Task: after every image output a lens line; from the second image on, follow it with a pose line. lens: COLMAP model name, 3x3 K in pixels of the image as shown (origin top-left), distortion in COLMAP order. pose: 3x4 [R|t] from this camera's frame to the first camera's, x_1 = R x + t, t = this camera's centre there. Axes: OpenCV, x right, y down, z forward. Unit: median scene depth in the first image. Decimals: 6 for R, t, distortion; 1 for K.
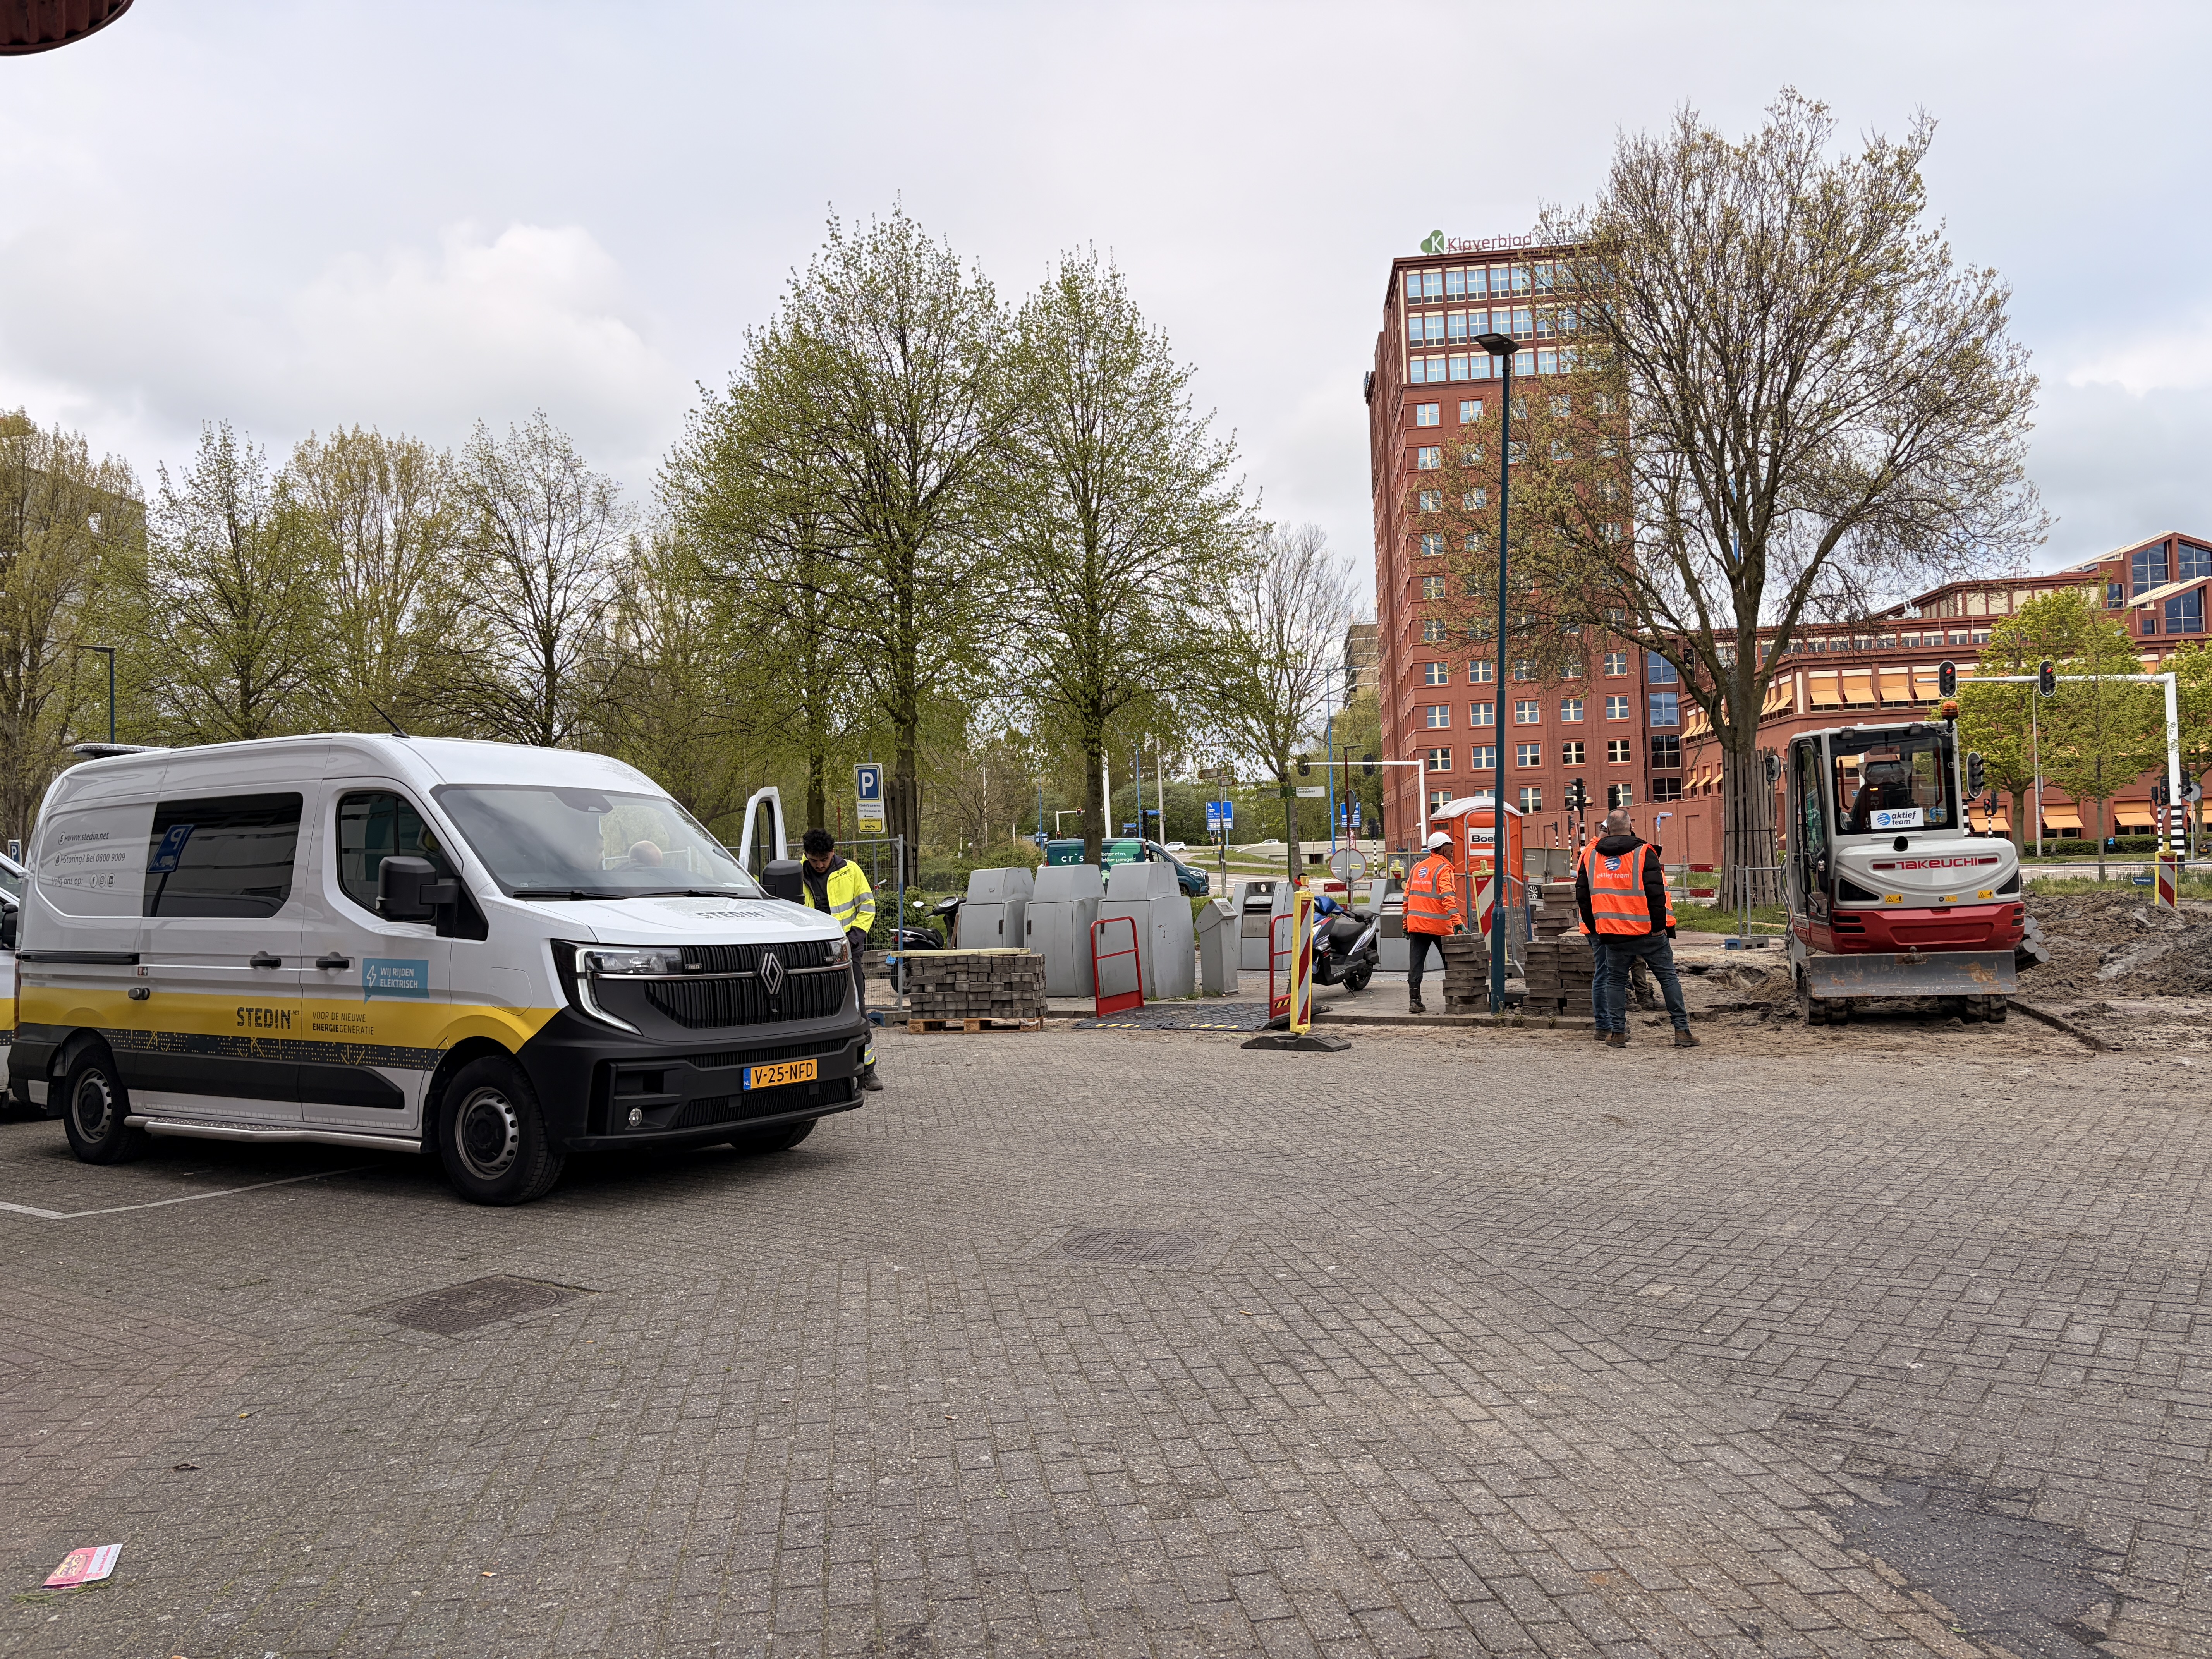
lens RADIAL K [[1627.3, 0, 1105.8], [0, 1627.3, 865.9], [0, 0, 1]] dist [0.067380, -0.089603]
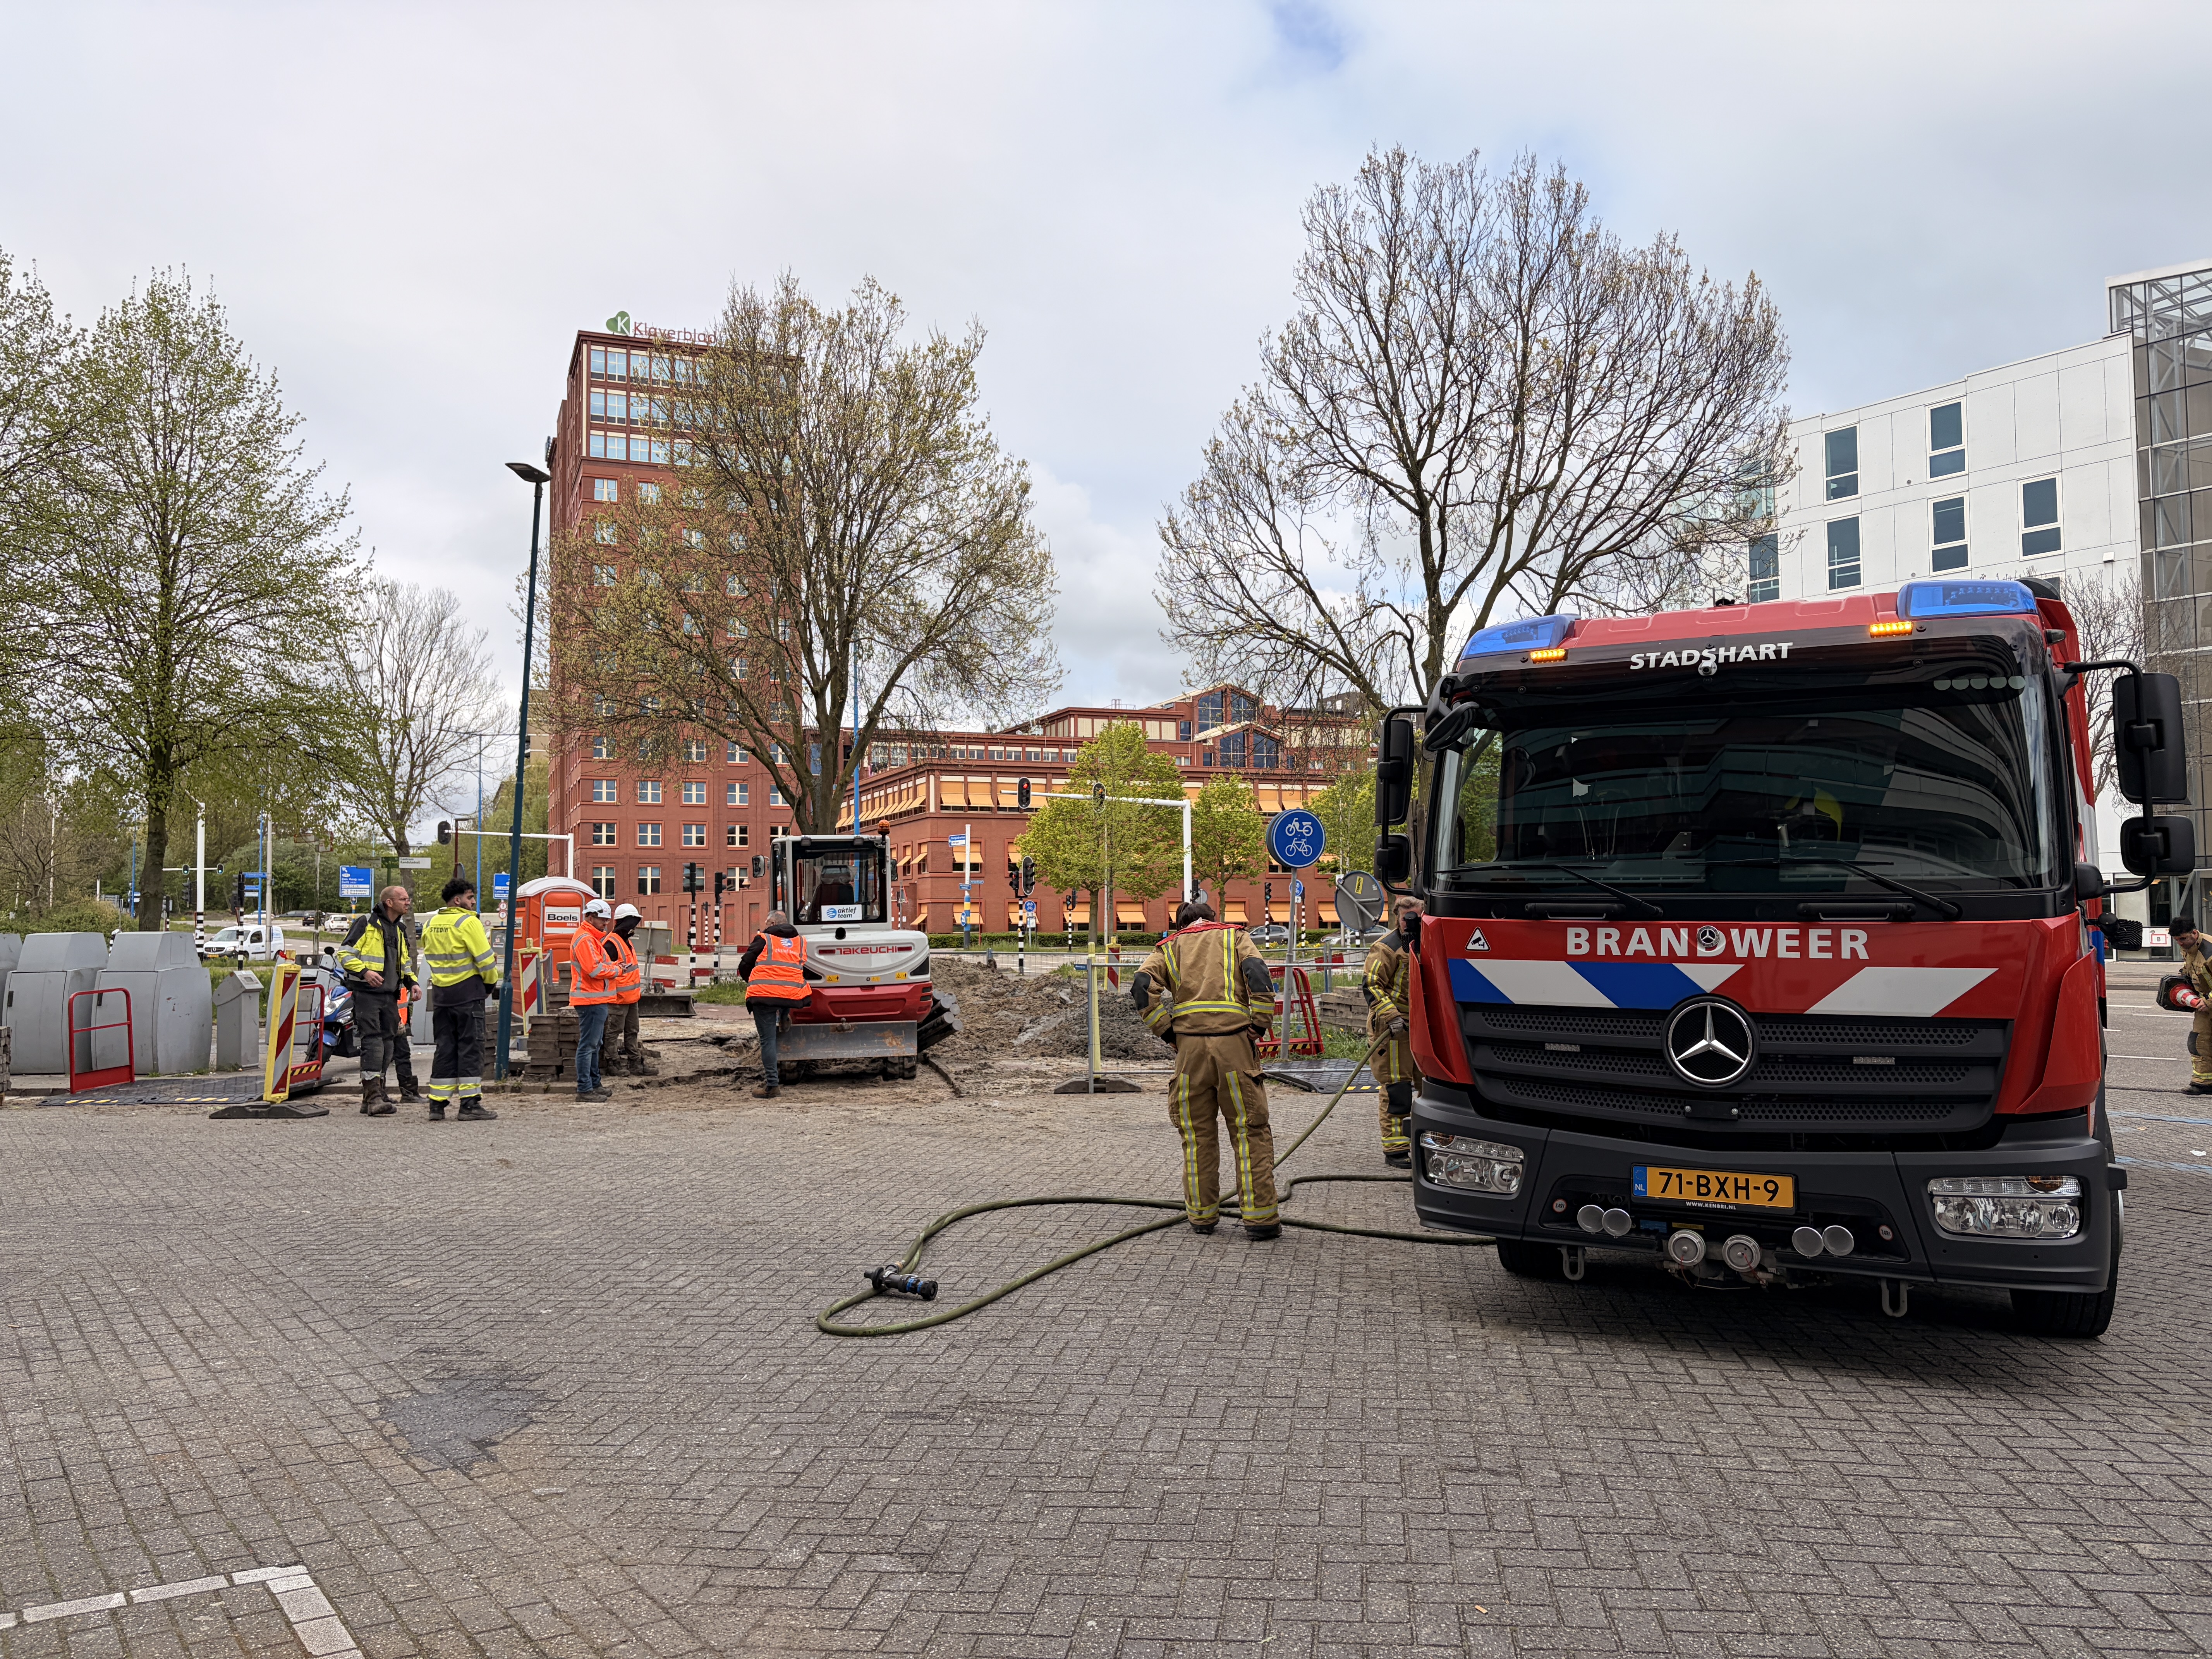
lens RADIAL K [[1620.7, 0, 1093.3], [0, 1620.7, 863.4], [0, 0, 1]] dist [0.050788, -0.066747]
pose [[0.882850, 0.046757, 0.467322, 0.034684], [-0.023658, 0.998196, -0.055177, -0.001381], [-0.469059, 0.037657, 0.882364, -0.065863]]
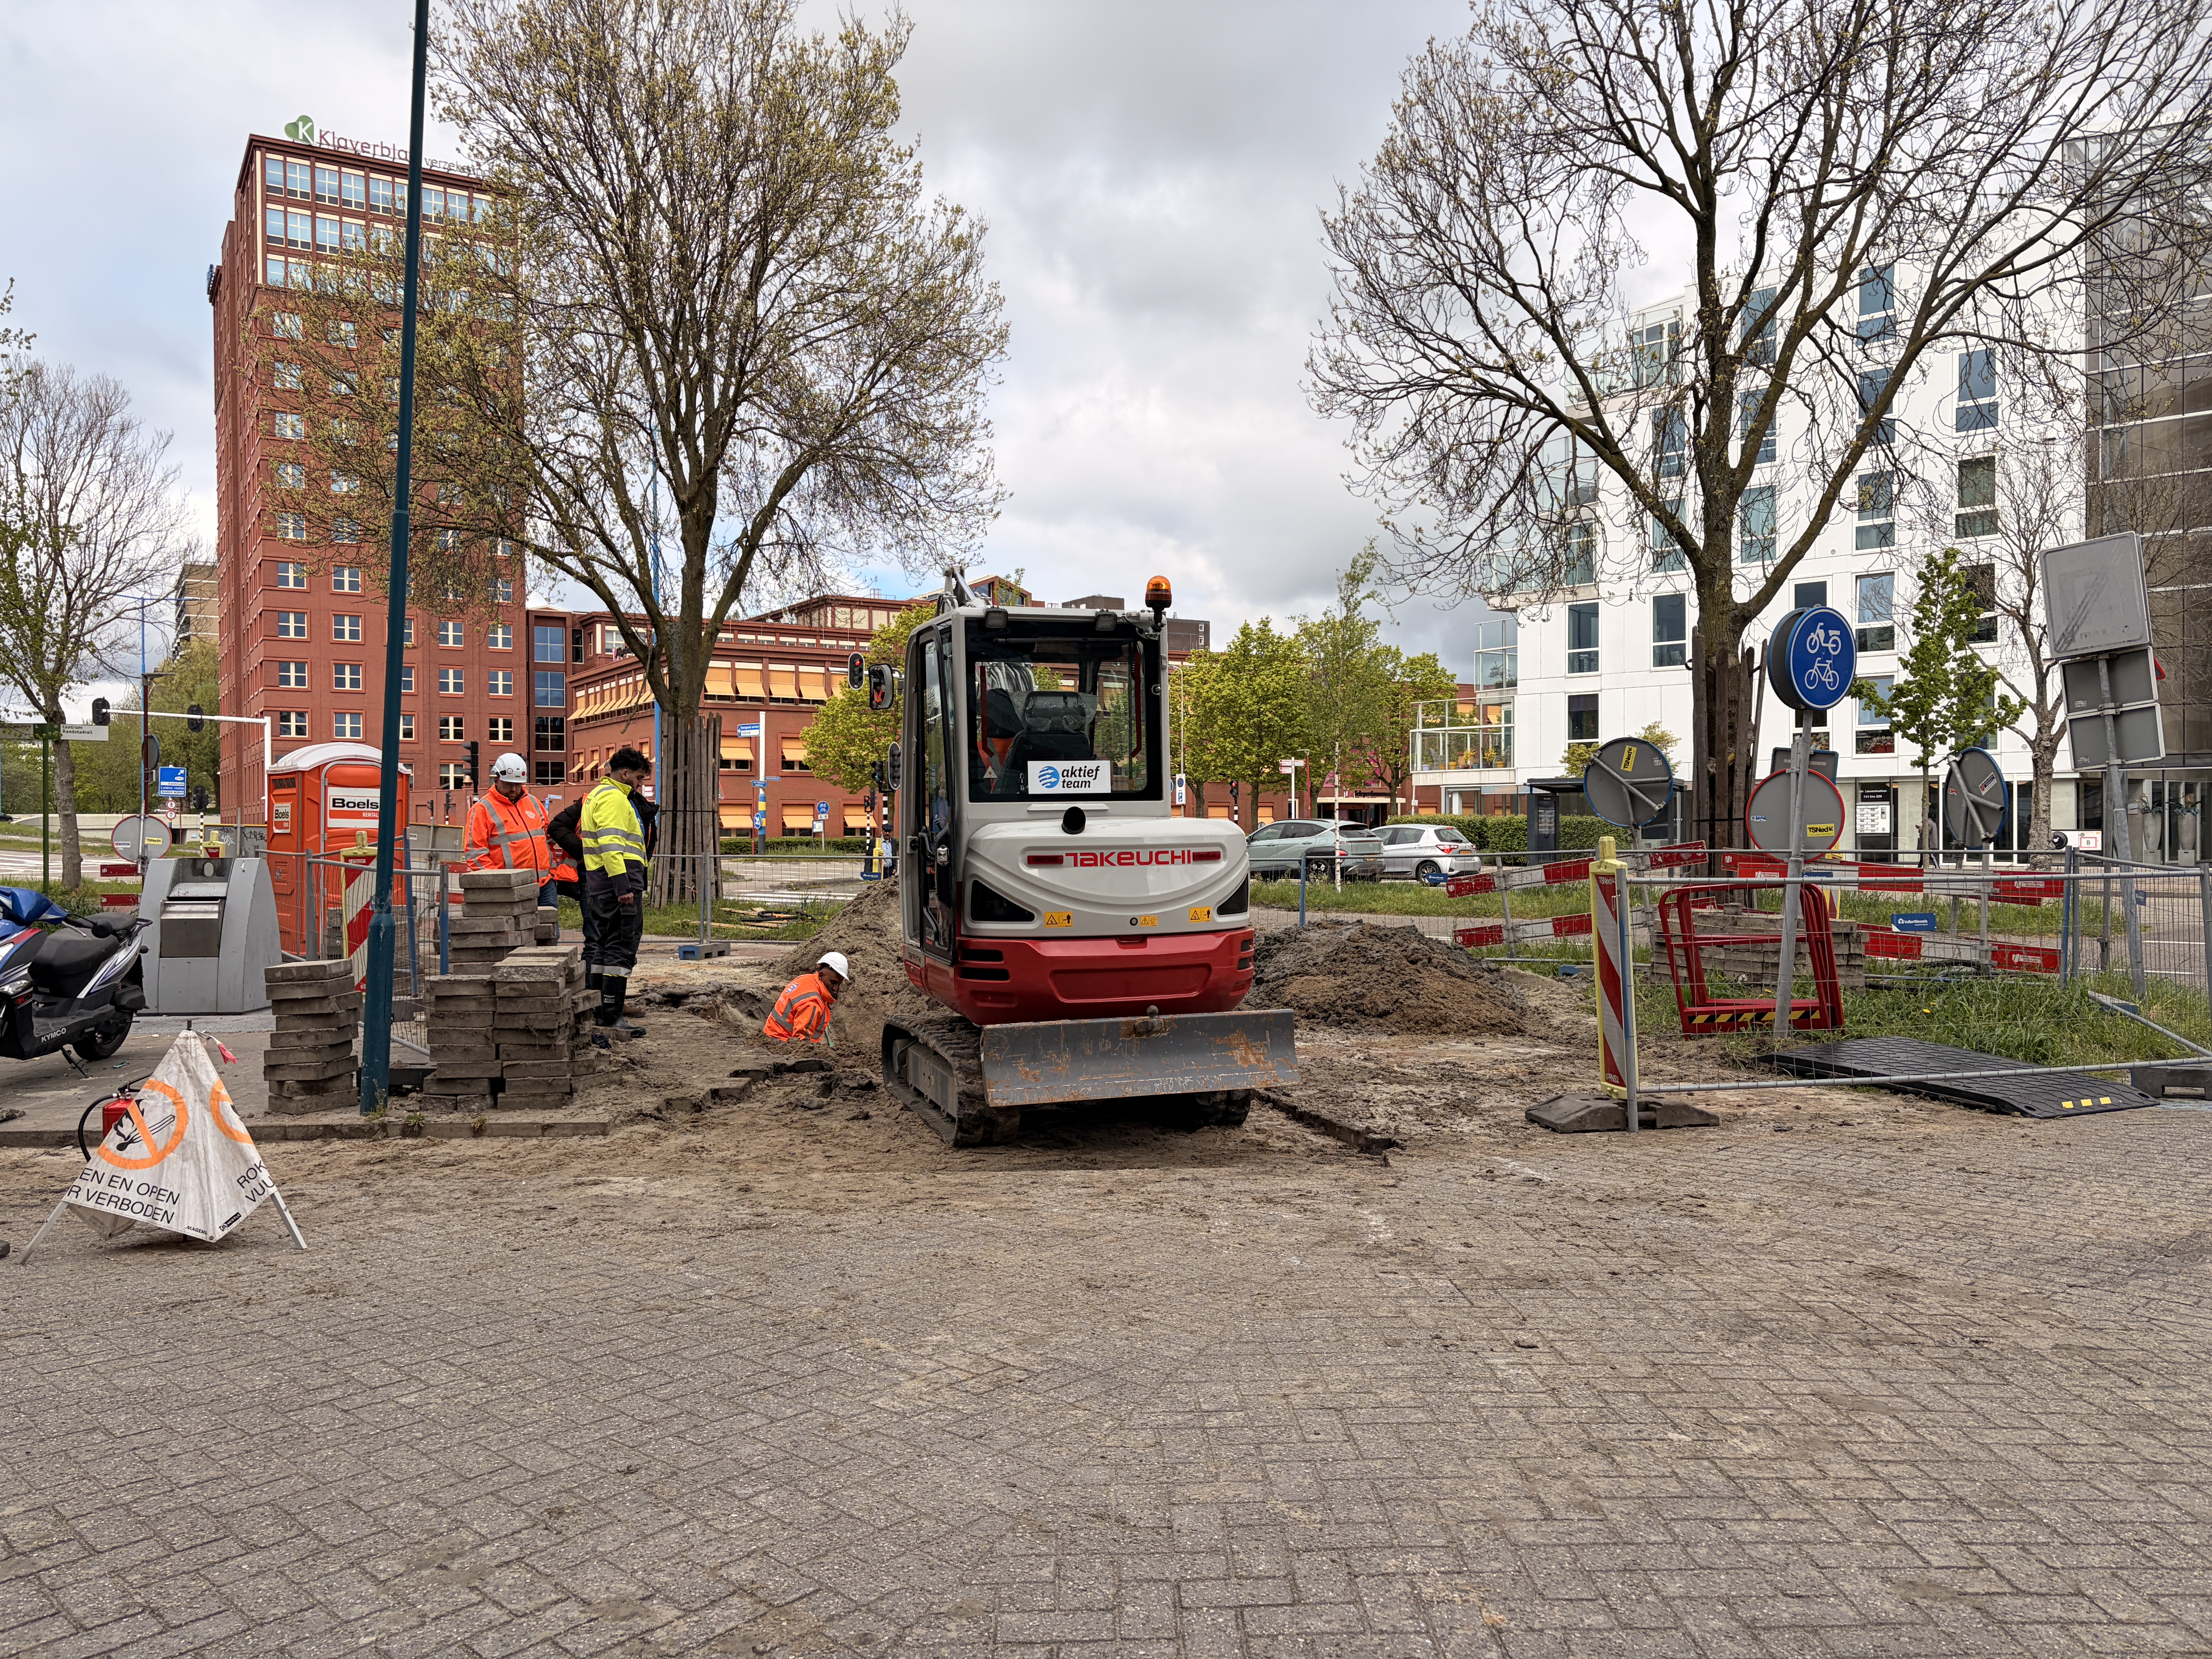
lens RADIAL K [[1682.5, 0, 1106.0], [0, 1682.5, 829.5], [0, 0, 1]] dist [0.039415, -0.002587]
pose [[0.795999, 0.032984, 0.604399, 0.041963], [-0.024284, 0.999450, -0.022562, 0.002034], [-0.604811, 0.003282, 0.796363, 0.188580]]
